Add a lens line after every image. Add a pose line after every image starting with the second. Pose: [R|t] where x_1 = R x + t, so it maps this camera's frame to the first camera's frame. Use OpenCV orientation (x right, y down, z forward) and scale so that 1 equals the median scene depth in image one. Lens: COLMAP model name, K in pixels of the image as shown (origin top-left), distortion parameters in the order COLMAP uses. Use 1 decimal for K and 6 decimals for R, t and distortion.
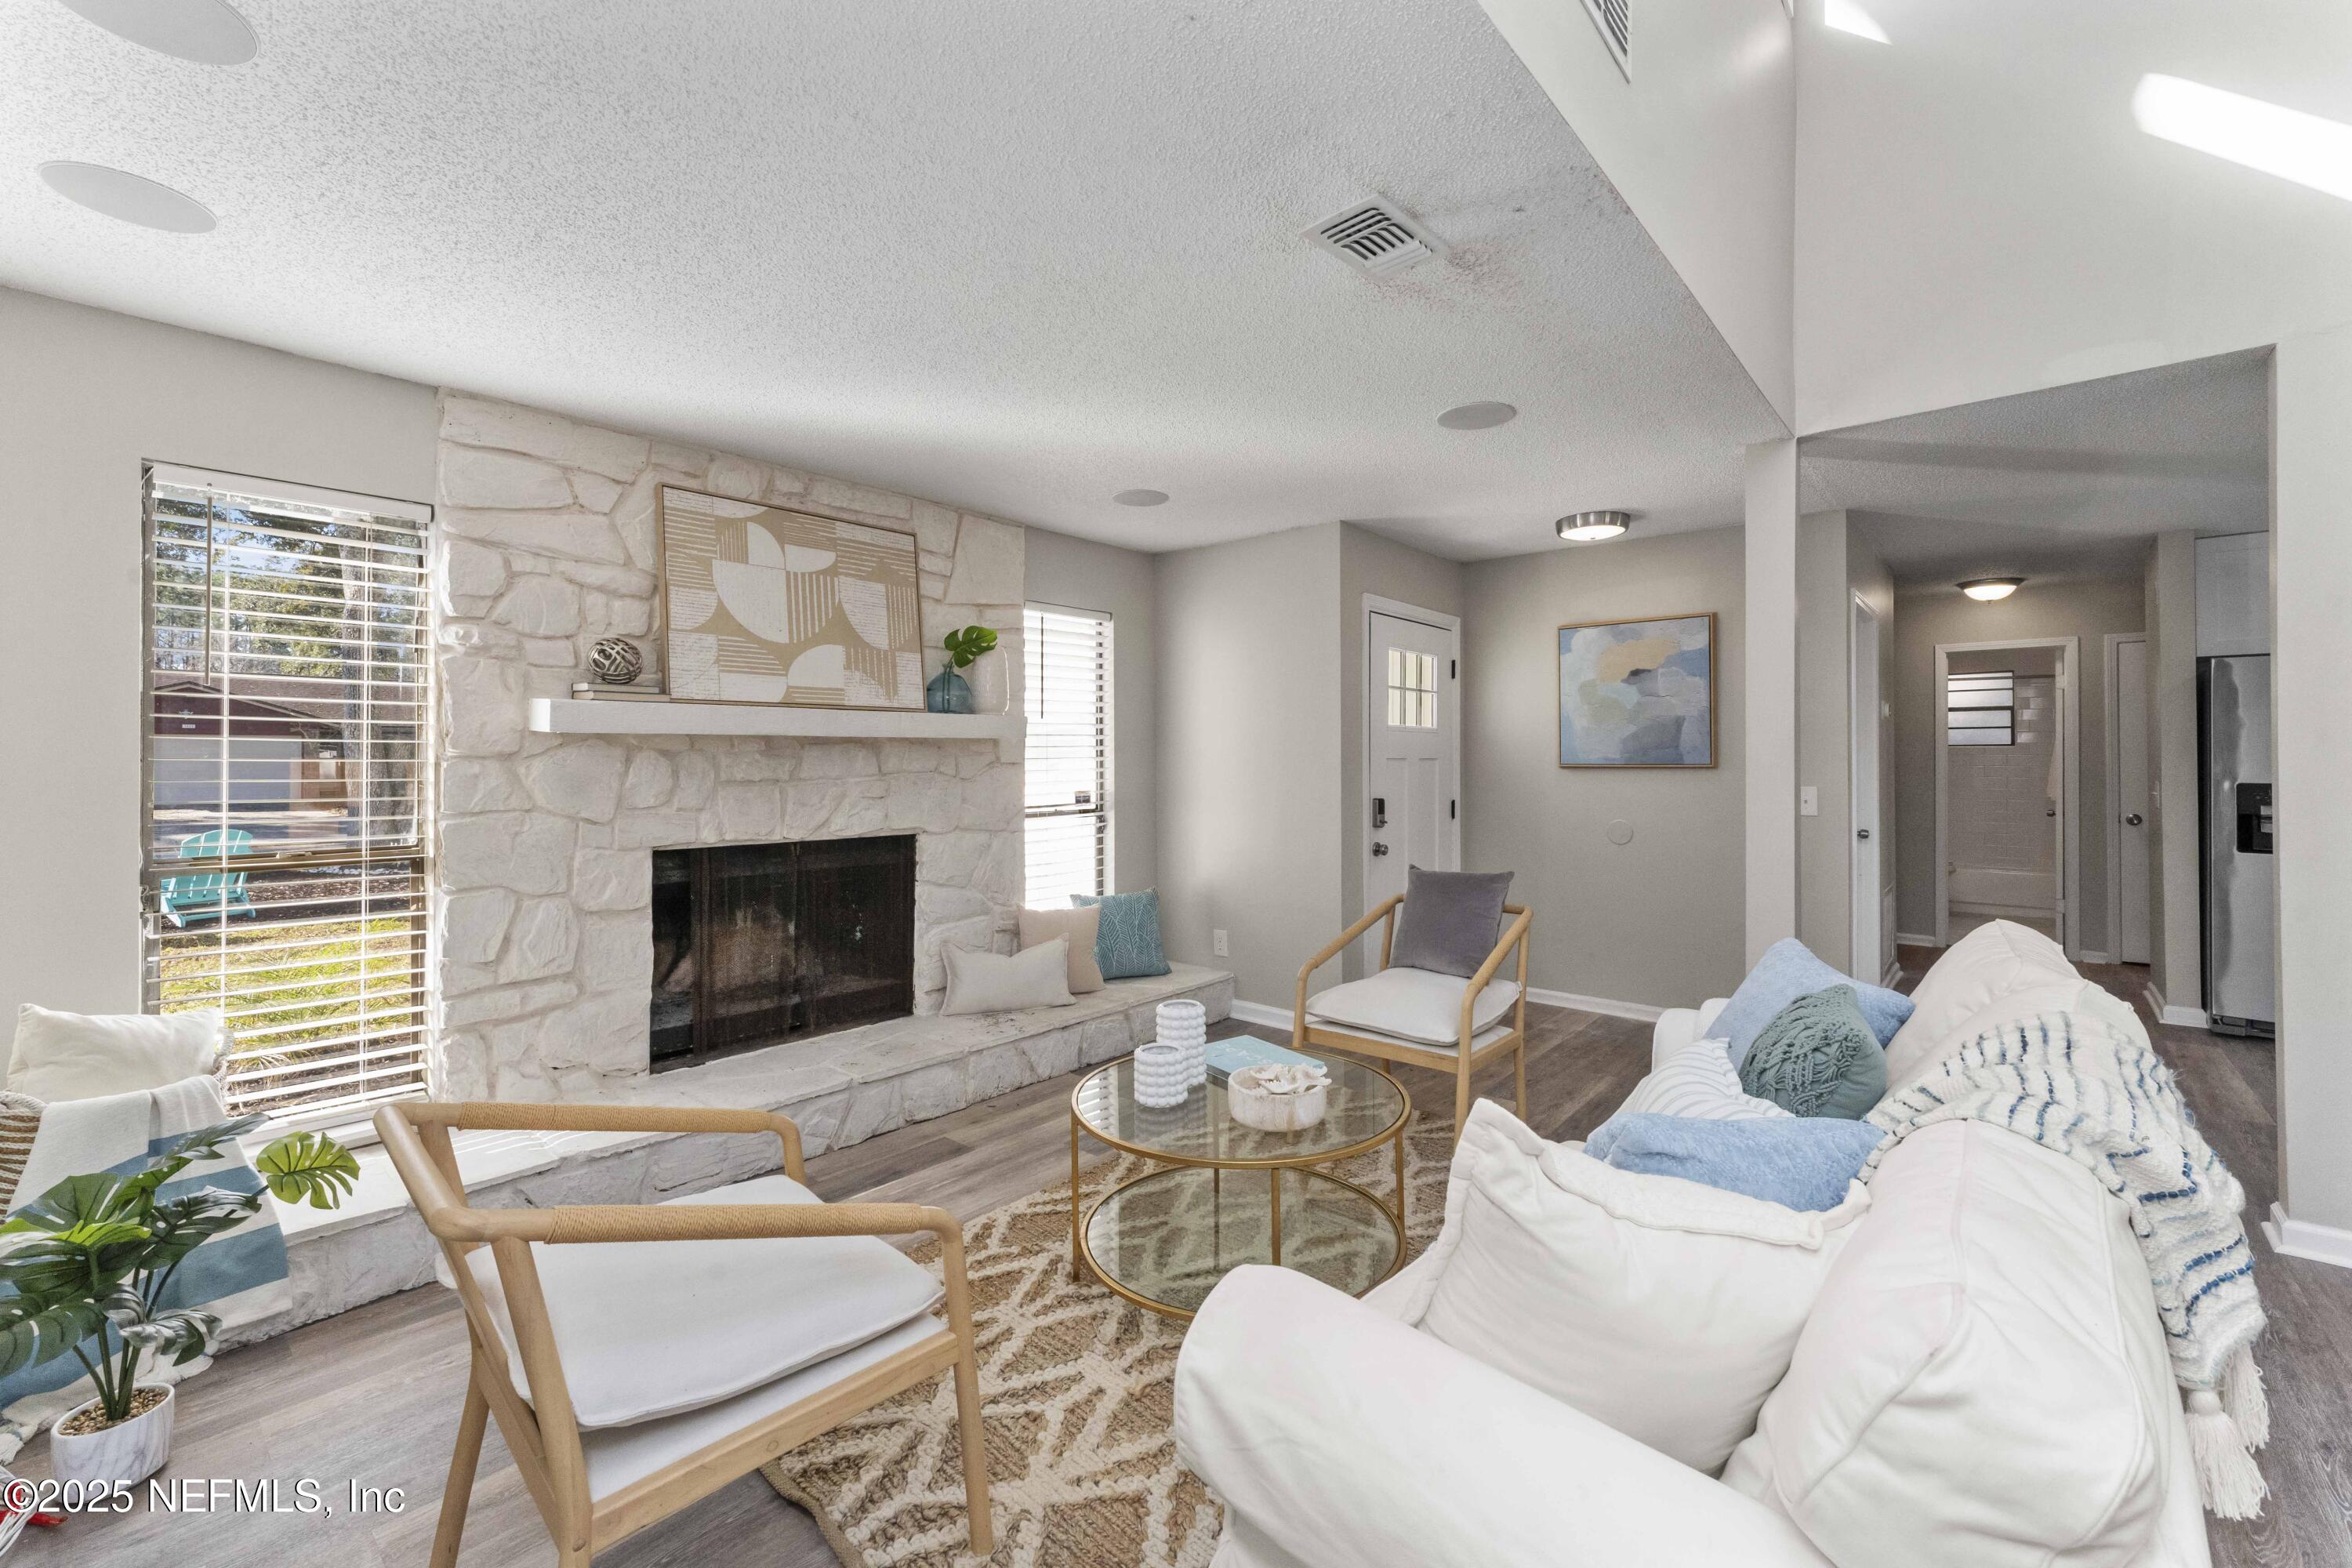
lens RADIAL K [[959.5, 0, 1184.6], [0, 959.5, 748.8], [0, 0, 1]] dist [-0.001081, 0.000148]
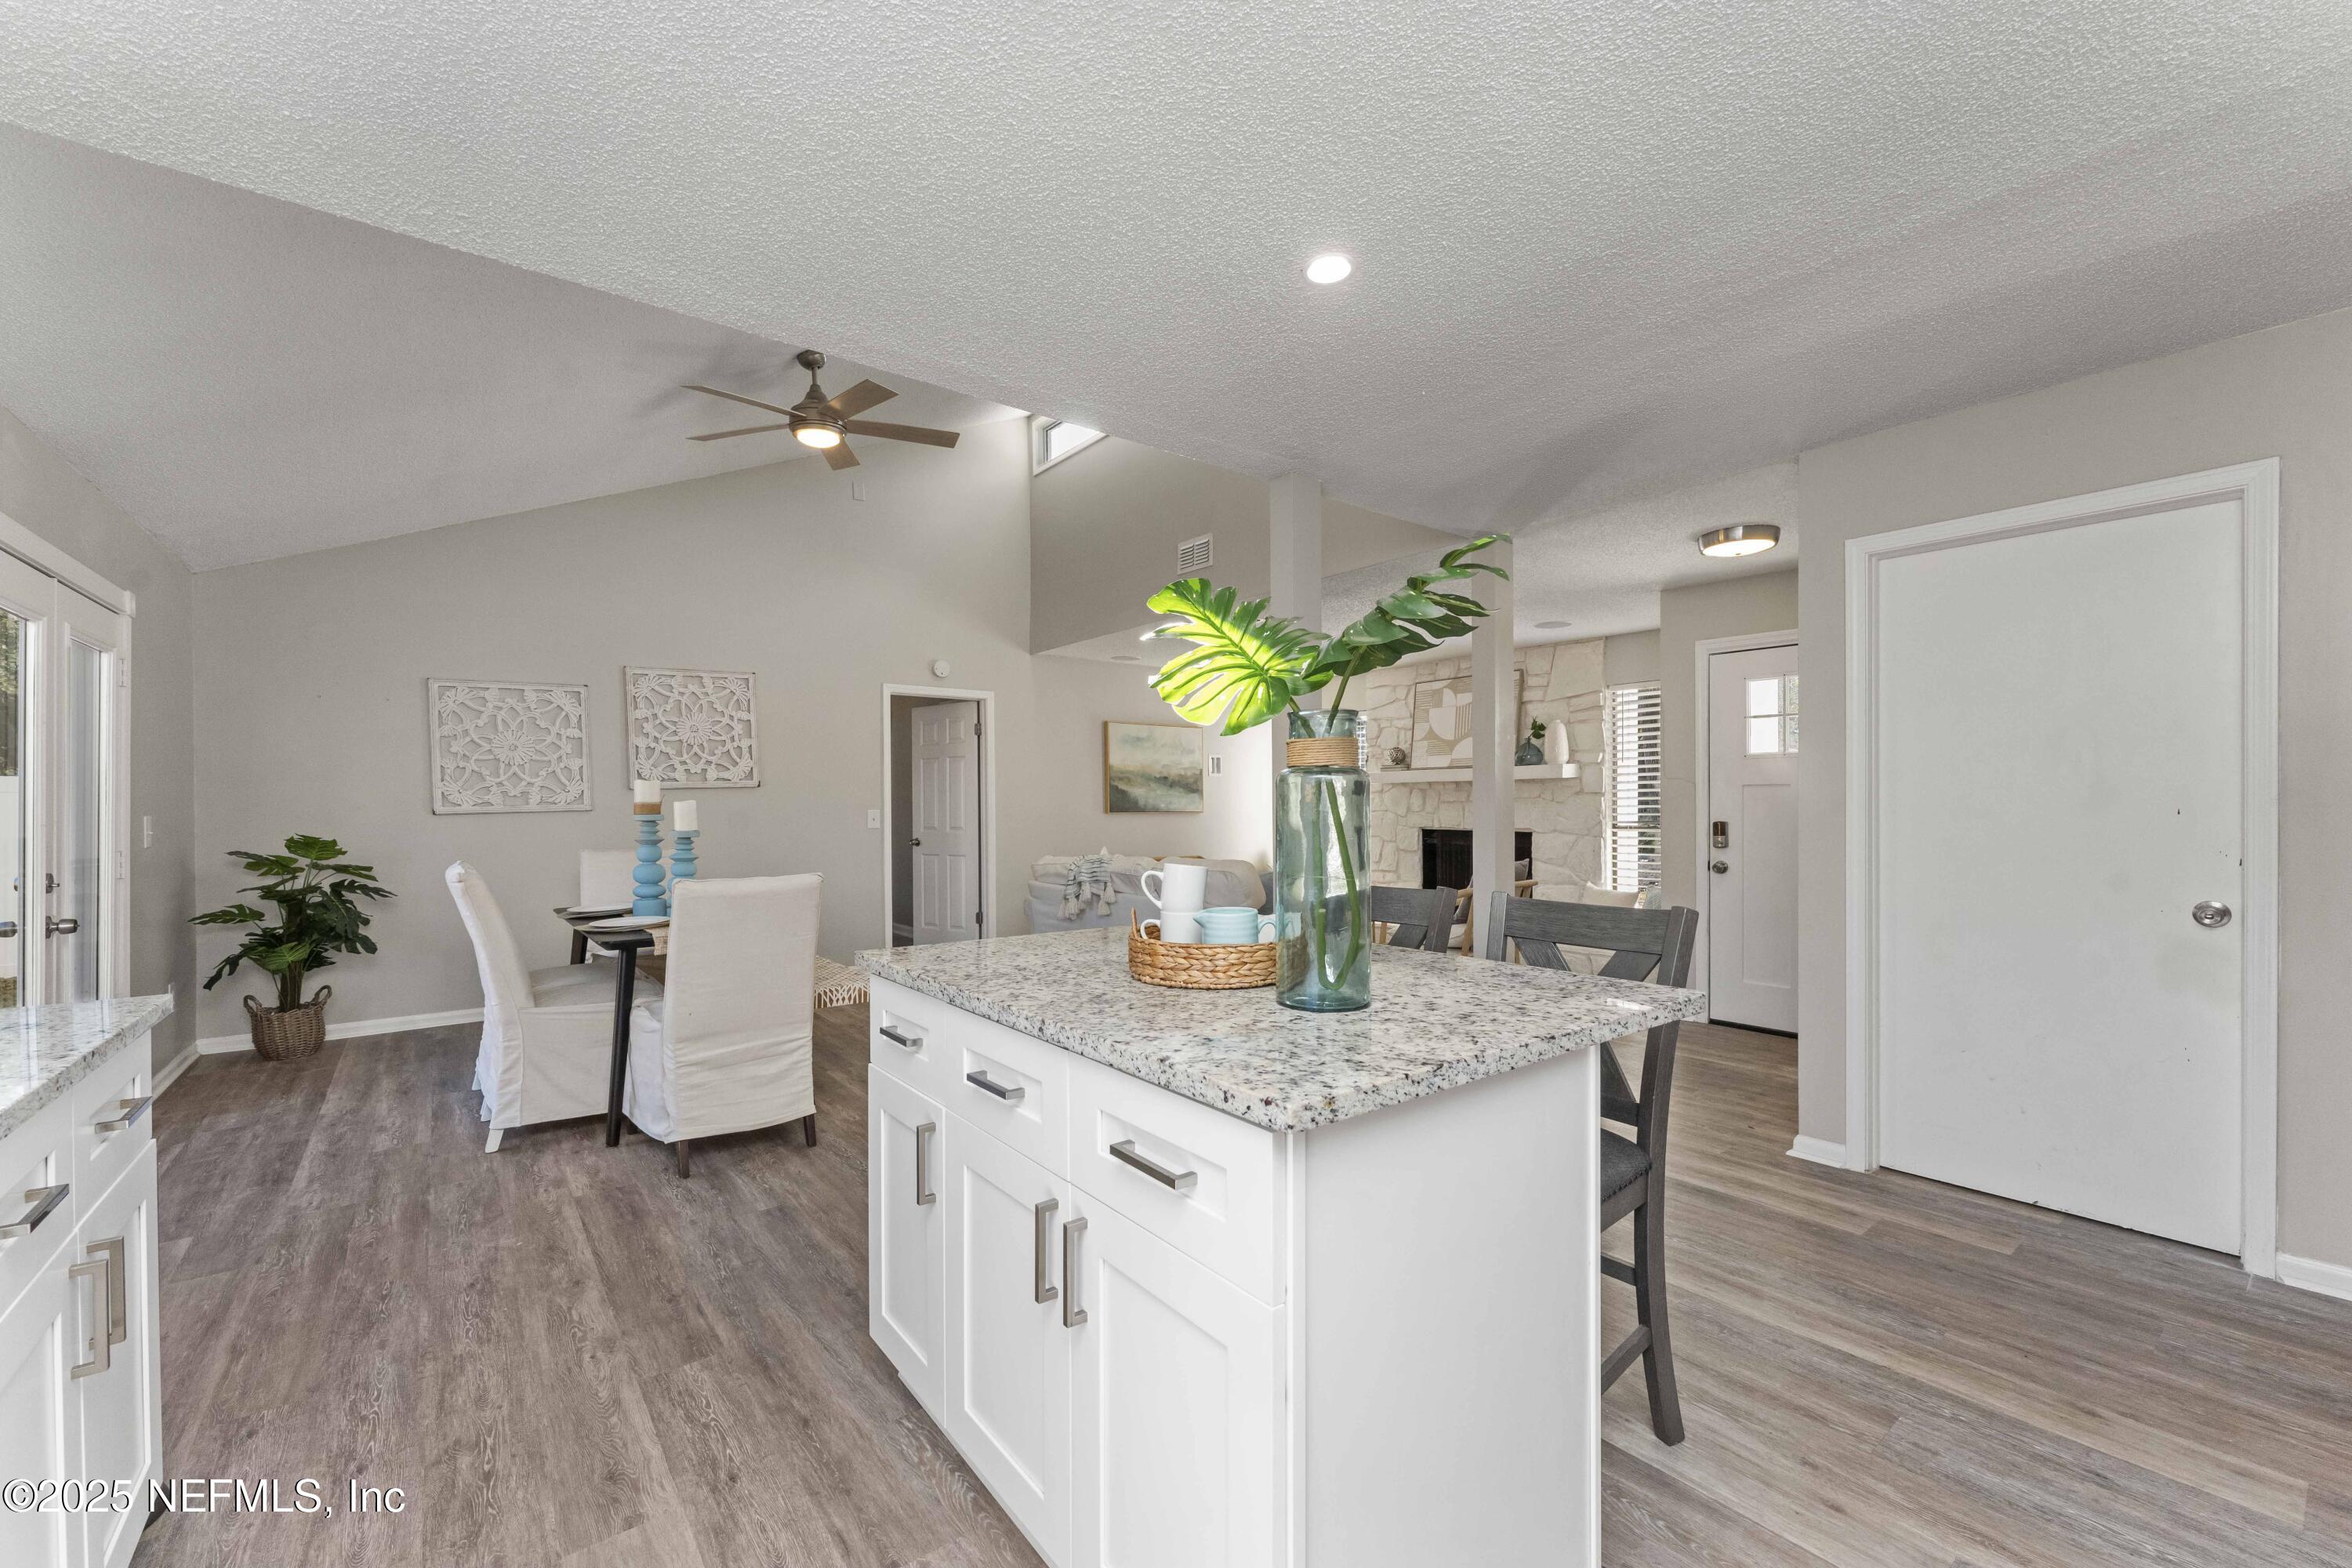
lens RADIAL K [[946.4, 0, 1168.0], [0, 946.4, 804.2], [0, 0, 1]] dist [0.002707, 0.000265]
pose [[-0.200420, 0.001802, -0.979708, 1.715615], [0.012399, 0.999923, -0.000697, 0.030313], [0.979632, -0.012287, -0.200426, 0.727989]]
